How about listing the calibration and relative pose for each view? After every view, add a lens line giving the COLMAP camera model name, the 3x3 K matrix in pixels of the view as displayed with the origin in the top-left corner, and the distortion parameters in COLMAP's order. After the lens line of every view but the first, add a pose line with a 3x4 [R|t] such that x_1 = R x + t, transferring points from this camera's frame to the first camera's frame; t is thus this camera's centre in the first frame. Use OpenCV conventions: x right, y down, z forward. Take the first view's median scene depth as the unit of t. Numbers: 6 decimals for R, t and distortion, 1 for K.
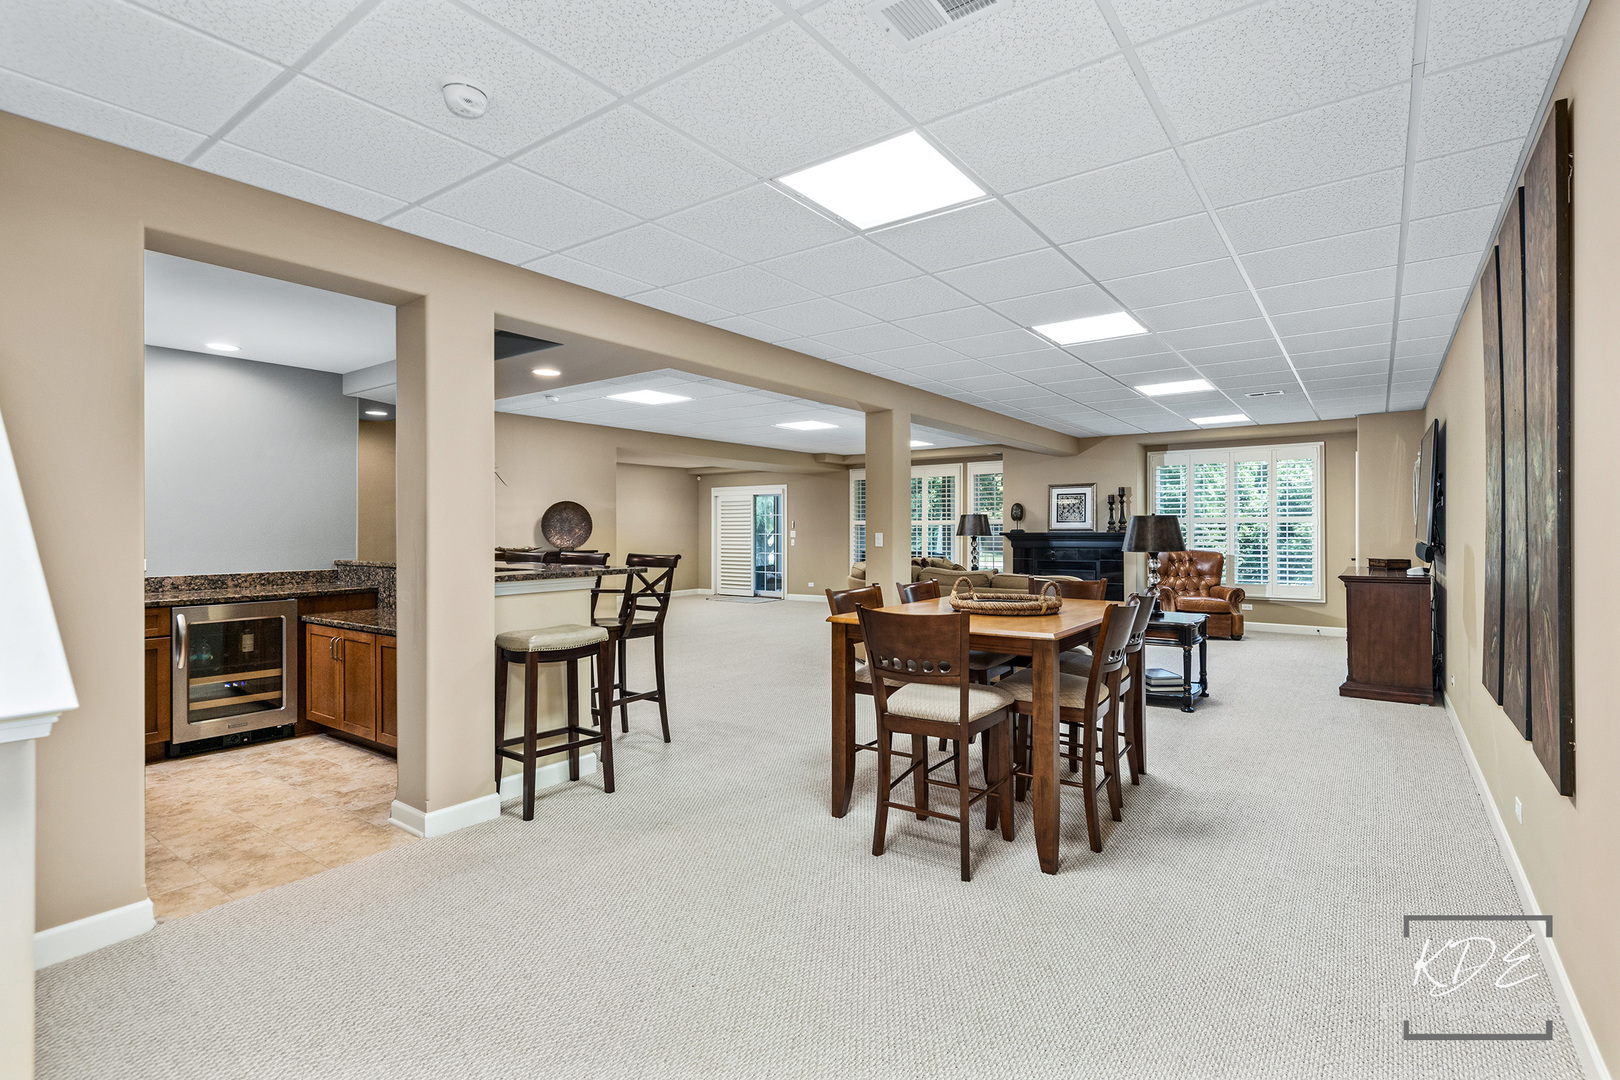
lens RADIAL K [[820.9, 0, 848.9], [0, 820.9, 526.8], [0, 0, 1]] dist [-0.003430, -0.001310]
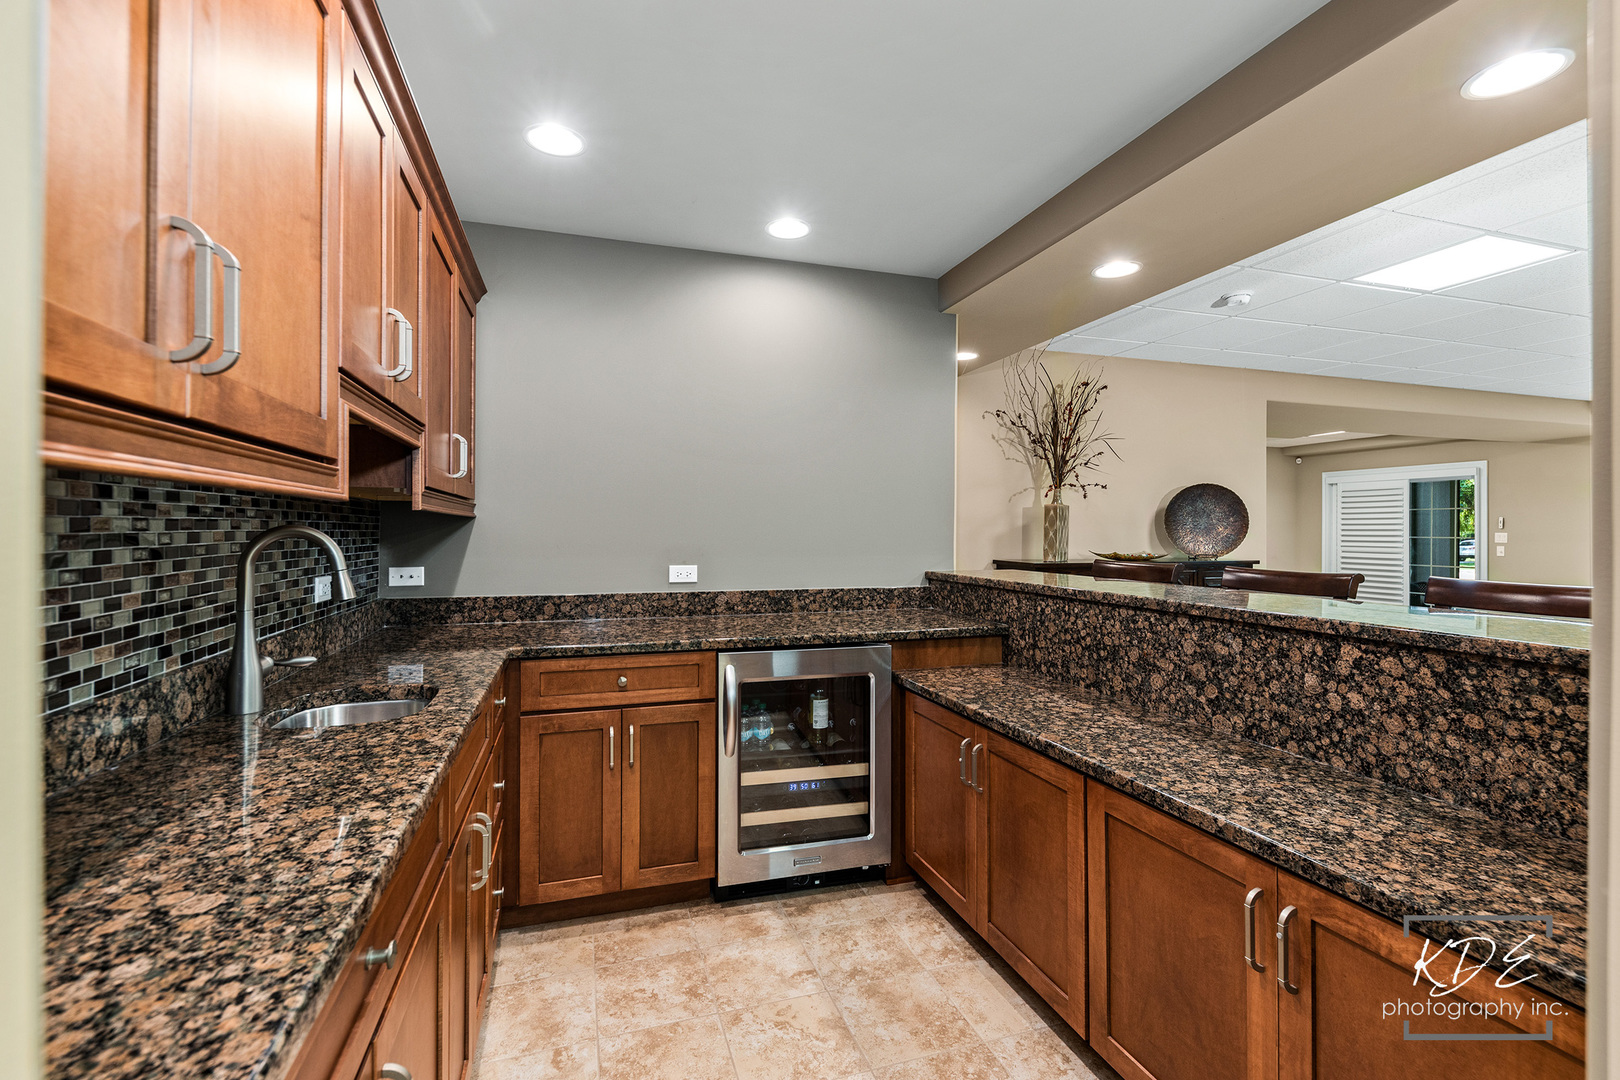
lens RADIAL K [[714.2, 0, 806.2], [0, 714.2, 528.9], [0, 0, 1]] dist [-0.001590, 0.000358]
pose [[0.812218, 0.003883, -0.583342, -0.427723], [-0.003585, 0.999992, 0.001665, 0.007667], [0.583344, 0.000739, 0.812225, 0.556547]]
